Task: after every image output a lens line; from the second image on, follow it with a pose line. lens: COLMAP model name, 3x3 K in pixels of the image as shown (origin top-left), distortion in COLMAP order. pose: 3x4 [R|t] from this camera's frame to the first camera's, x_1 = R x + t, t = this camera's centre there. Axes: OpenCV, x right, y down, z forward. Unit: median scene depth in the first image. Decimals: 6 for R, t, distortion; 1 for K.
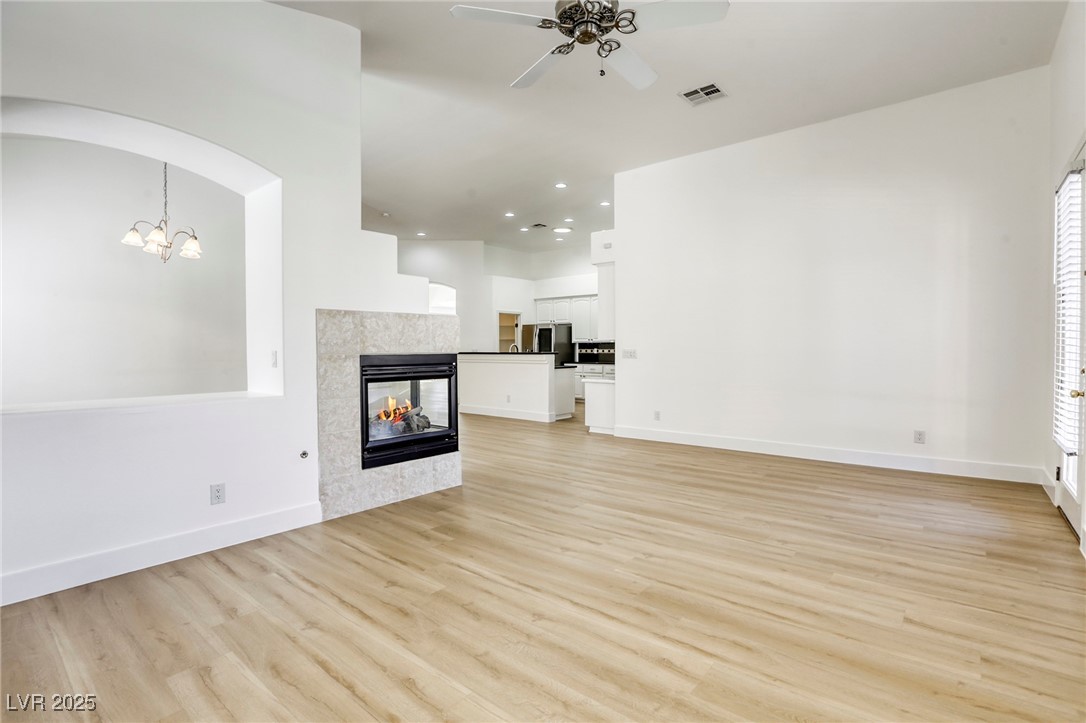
lens RADIAL K [[512.6, 0, 544.8], [0, 512.6, 352.2], [0, 0, 1]] dist [-0.047120, 0.020062]
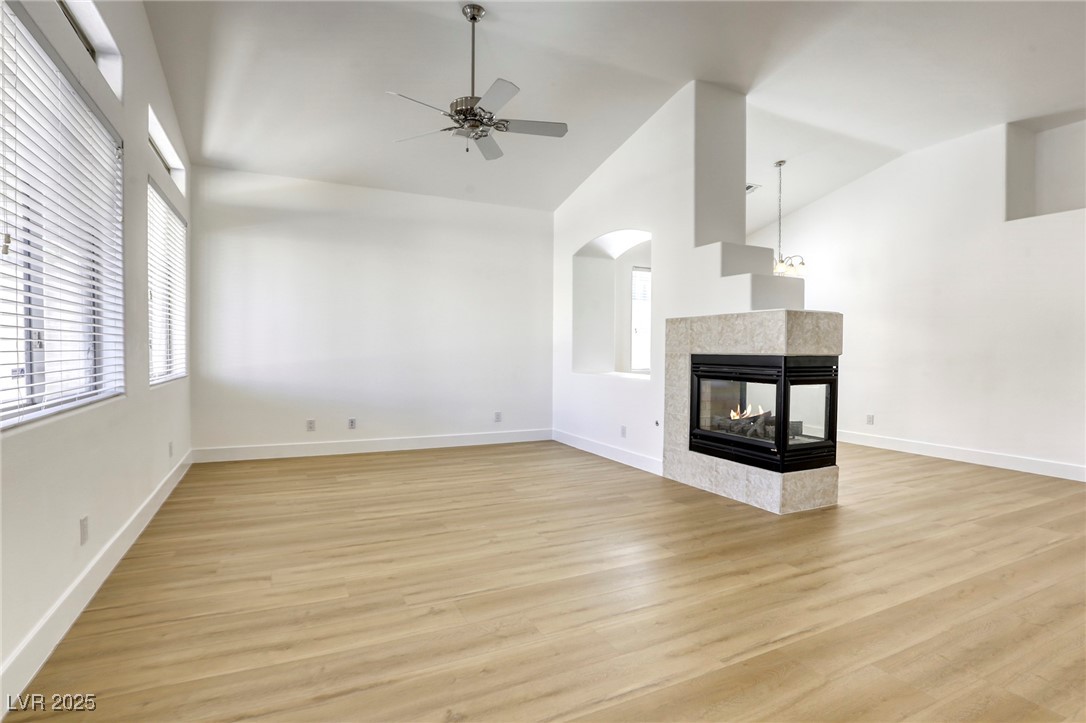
lens RADIAL K [[512.6, 0, 544.8], [0, 512.6, 352.2], [0, 0, 1]] dist [-0.047120, 0.020062]
pose [[-0.382085, 0.006777, -0.924102, 0.926602], [-0.012786, 0.999839, 0.012619, -0.009804], [0.924039, 0.016637, -0.381936, 1.209782]]
